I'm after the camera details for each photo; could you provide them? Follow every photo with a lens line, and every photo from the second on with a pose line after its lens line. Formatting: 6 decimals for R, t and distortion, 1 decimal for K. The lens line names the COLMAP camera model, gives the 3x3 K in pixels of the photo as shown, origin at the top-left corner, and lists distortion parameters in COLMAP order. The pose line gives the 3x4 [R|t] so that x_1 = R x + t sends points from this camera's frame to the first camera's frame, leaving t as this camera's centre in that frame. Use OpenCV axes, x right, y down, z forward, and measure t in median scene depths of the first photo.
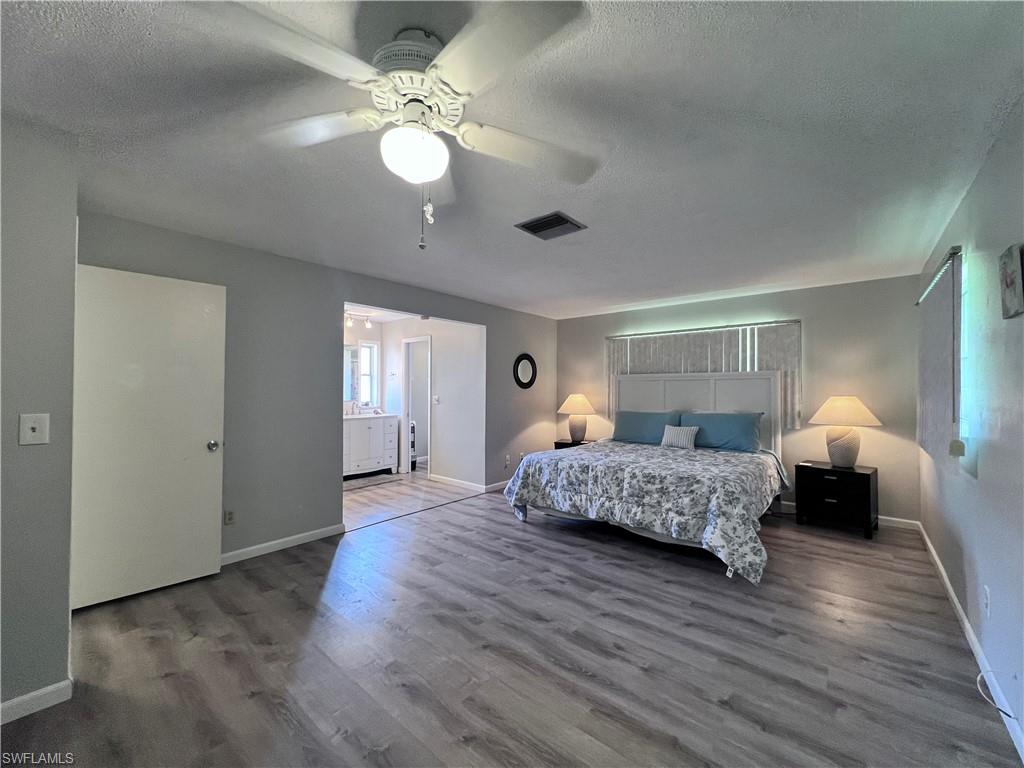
lens RADIAL K [[408.3, 0, 511.6], [0, 408.3, 384.6], [0, 0, 1]] dist [-0.002572, 0.000521]
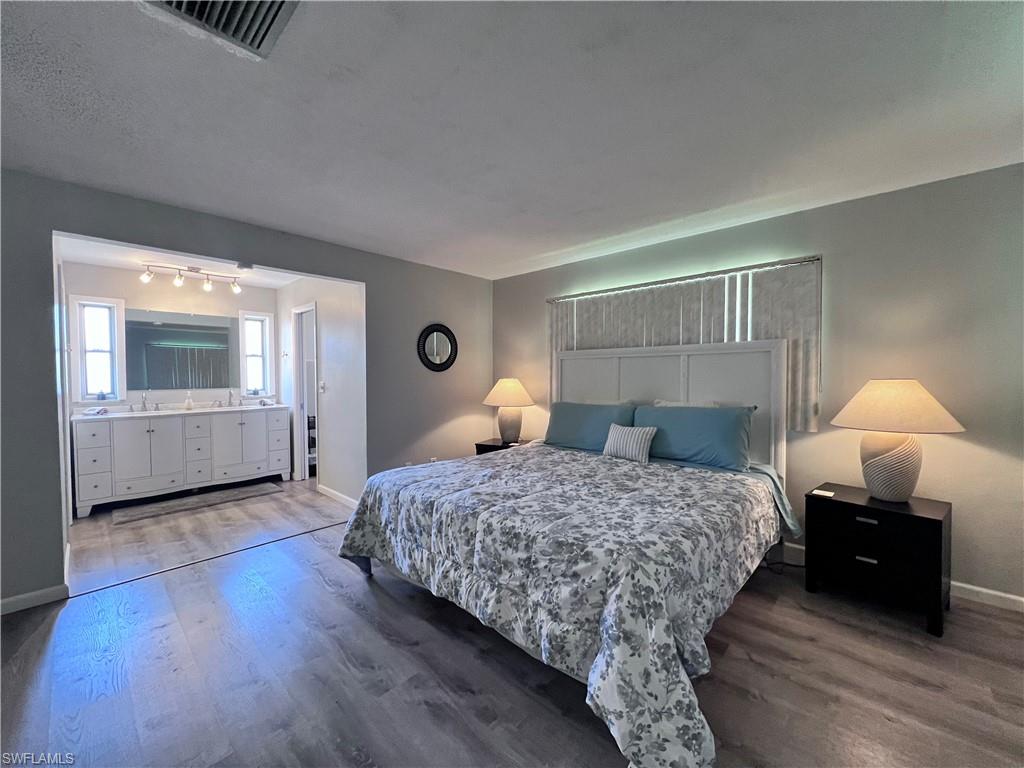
lens RADIAL K [[408.3, 0, 511.7], [0, 408.3, 384.6], [0, 0, 1]] dist [-0.002572, 0.000521]
pose [[0.998873, -0.004916, -0.047202, 0.260444], [0.006665, 0.999294, 0.036987, 0.009584], [0.046986, -0.037260, 0.998200, 0.344157]]
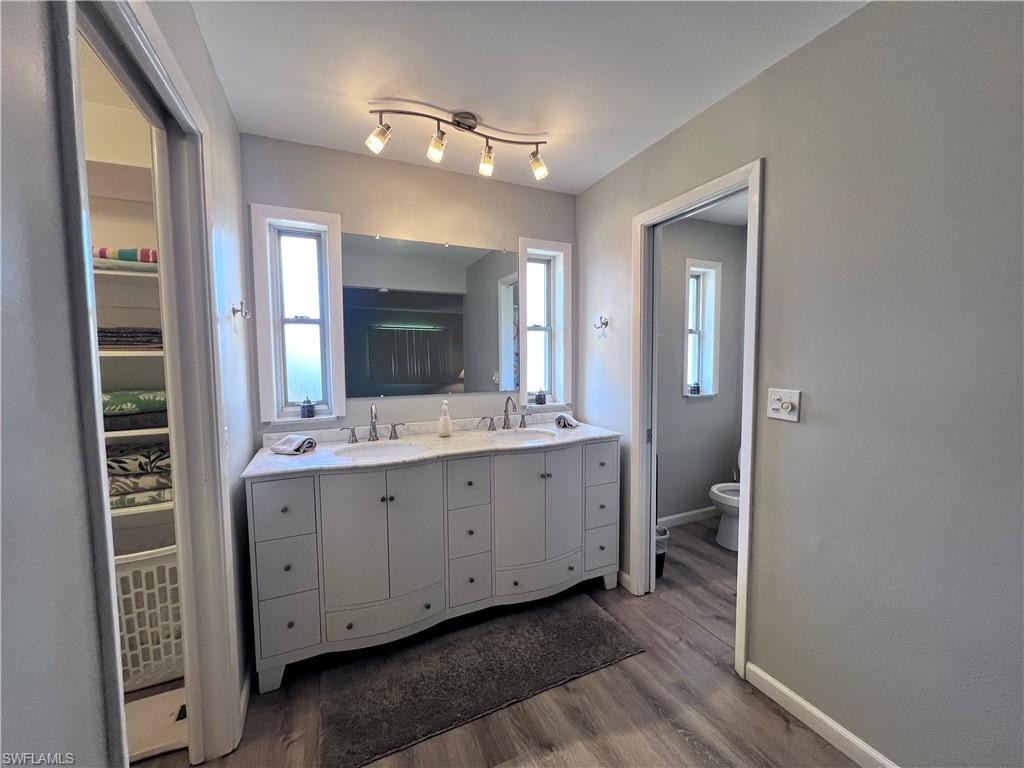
lens RADIAL K [[408.3, 0, 509.3], [0, 408.3, 382.4], [0, 0, 1]] dist [-0.002572, 0.000521]
pose [[0.906681, 0.015879, -0.421517, -0.306719], [0.012827, 0.997791, 0.065178, 0.005445], [0.421621, -0.064503, 0.904475, 0.899173]]
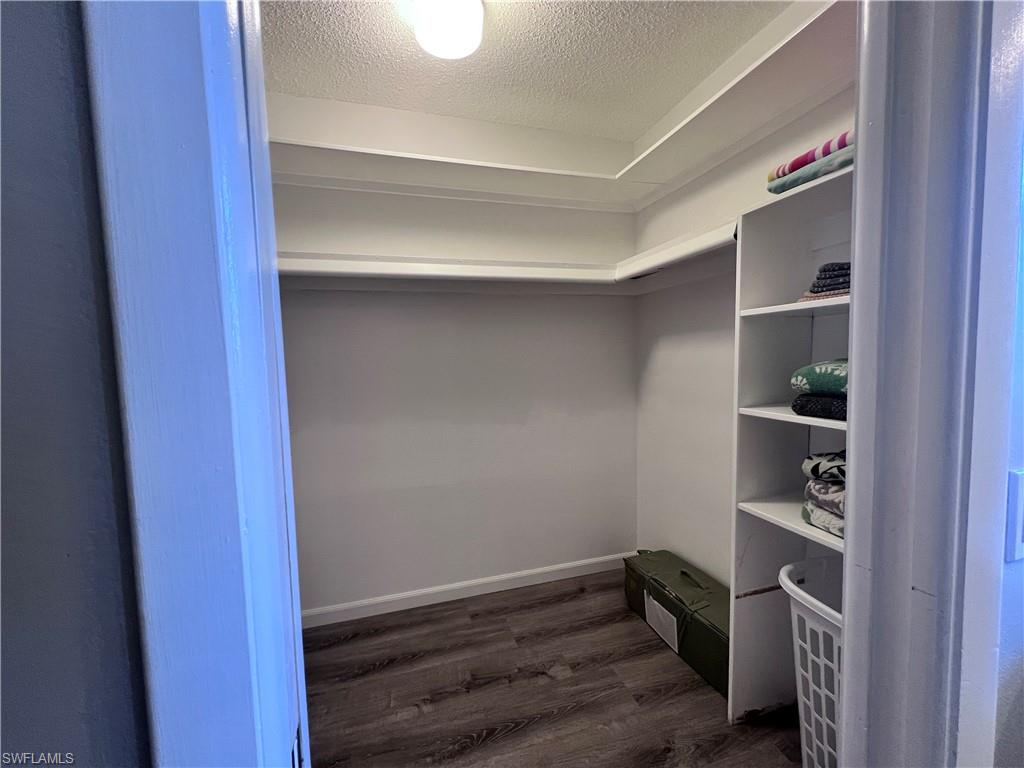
lens RADIAL K [[408.3, 0, 507.5], [0, 408.3, 379.1], [0, 0, 1]] dist [-0.002572, 0.000521]
pose [[-0.556020, 0.066188, -0.828529, -0.436530], [0.029483, 0.997768, 0.059921, 0.021633], [0.830645, 0.008889, -0.556731, 1.043215]]
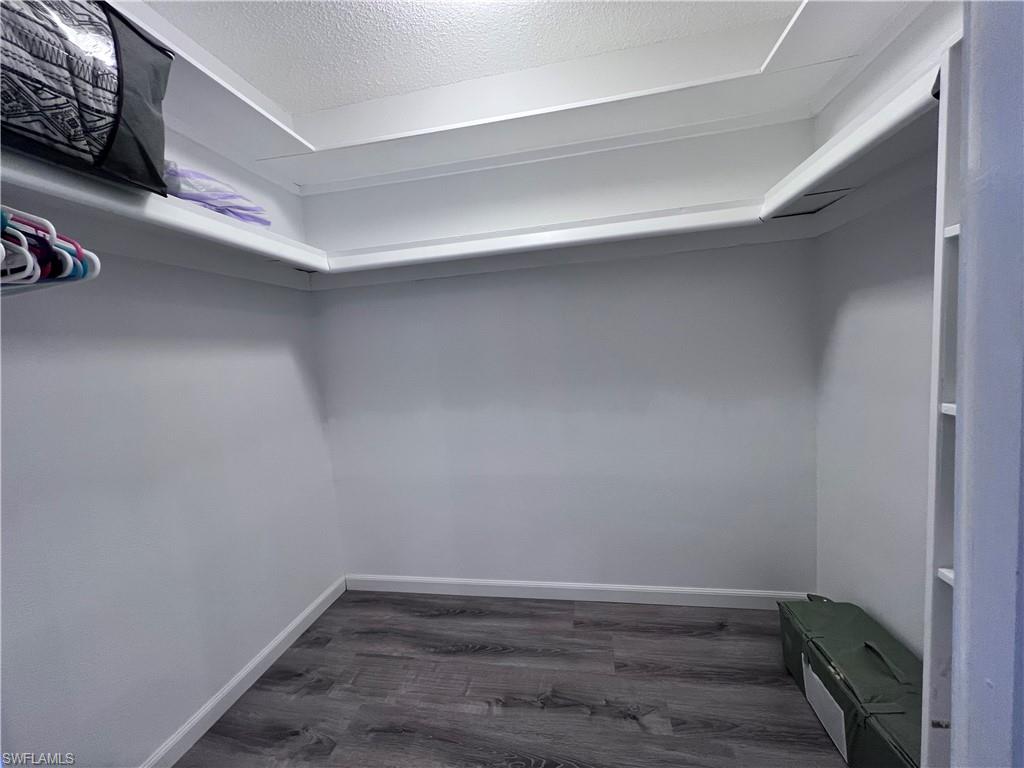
lens RADIAL K [[408.3, 0, 504.6], [0, 408.3, 379.5], [0, 0, 1]] dist [-0.002572, 0.000521]
pose [[-0.870194, 0.105371, -0.481309, -0.524872], [0.076471, 0.993911, 0.079335, 0.027705], [0.486738, 0.032231, -0.872953, 1.071860]]
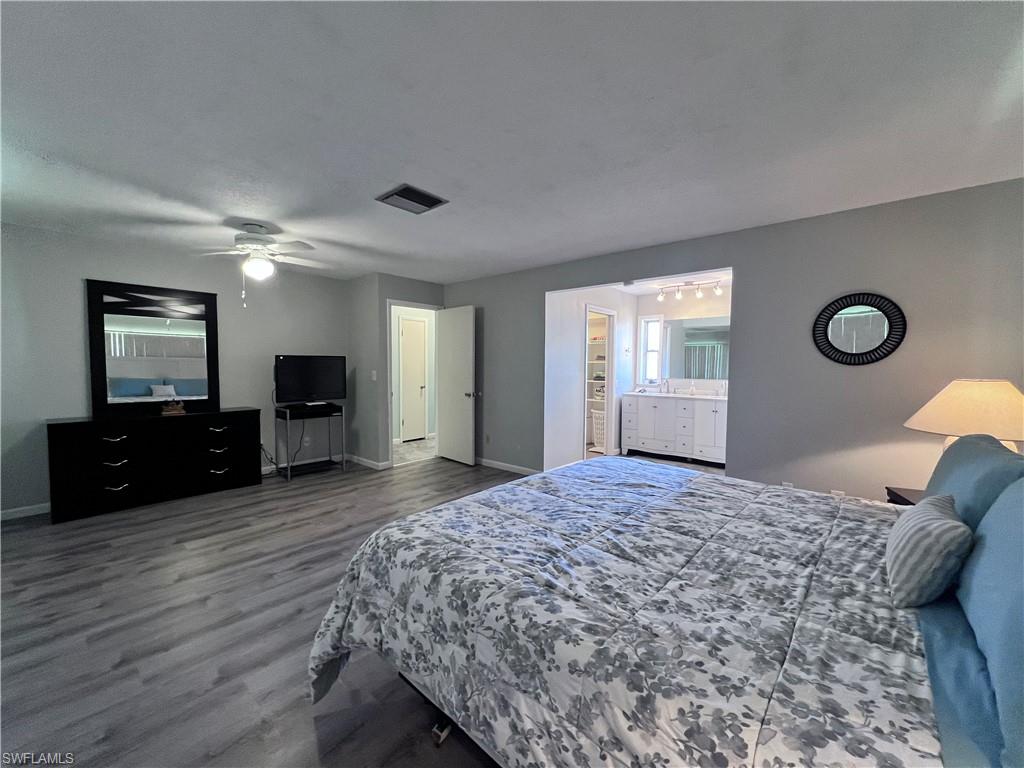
lens RADIAL K [[408.3, 0, 511.3], [0, 408.3, 383.6], [0, 0, 1]] dist [-0.002572, 0.000521]
pose [[-0.011376, 0.040587, -0.999111, 0.685725], [-0.000780, 0.999175, 0.040599, 0.016746], [0.999935, 0.001241, -0.011335, 0.765329]]
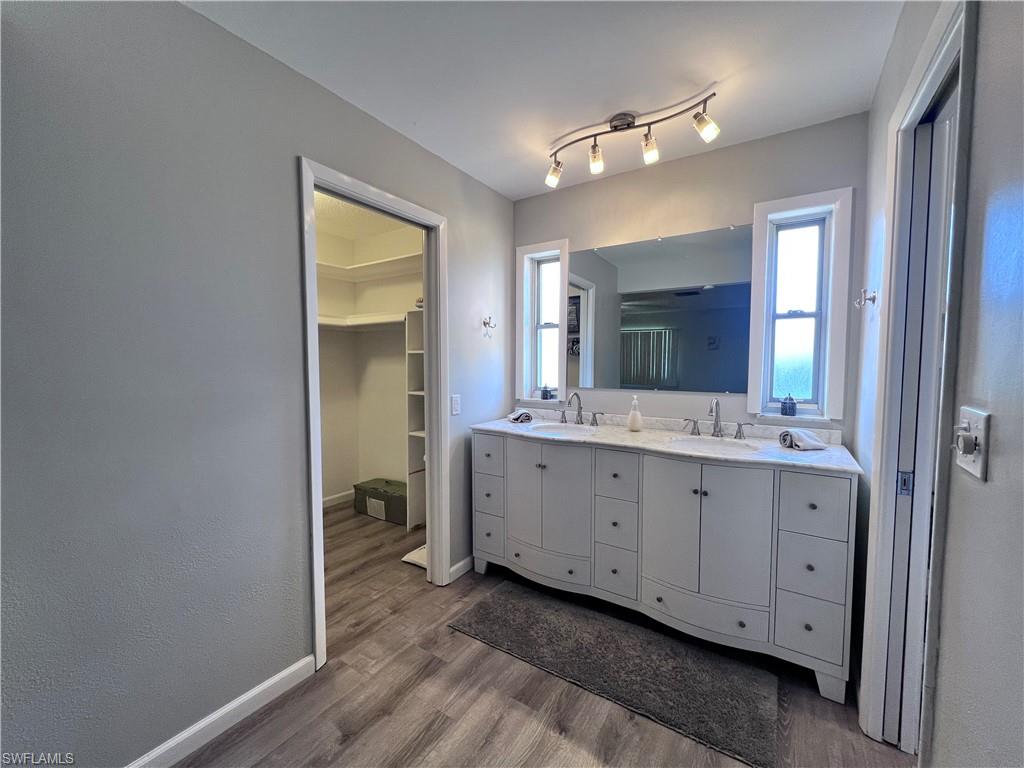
lens RADIAL K [[408.3, 0, 514.4], [0, 408.3, 382.3], [0, 0, 1]] dist [-0.002572, 0.000521]
pose [[0.124249, 0.047596, -0.991109, -0.106551], [0.005388, 0.998802, 0.048641, 0.017051], [0.992236, -0.011384, 0.123844, 1.103703]]
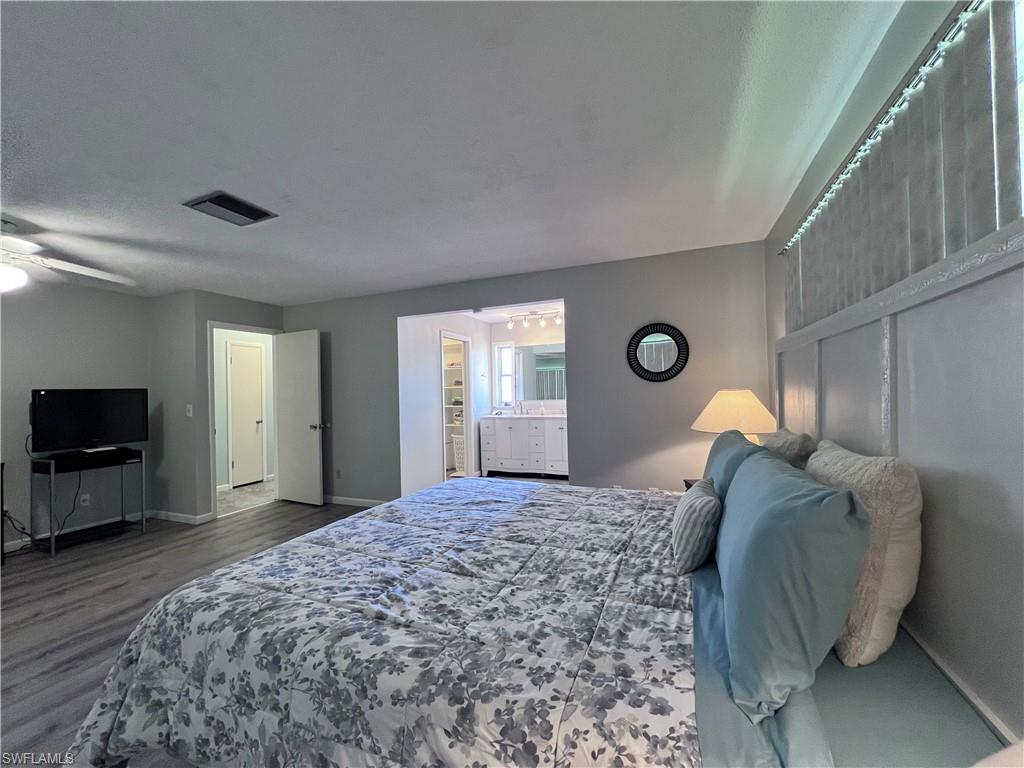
lens RADIAL K [[408.3, 0, 512.5], [0, 408.3, 383.3], [0, 0, 1]] dist [-0.002572, 0.000521]
pose [[0.311755, -0.031535, -0.949639, 0.692966], [0.034479, 0.999166, -0.021860, 0.023640], [0.949537, -0.025928, 0.312582, 0.789783]]
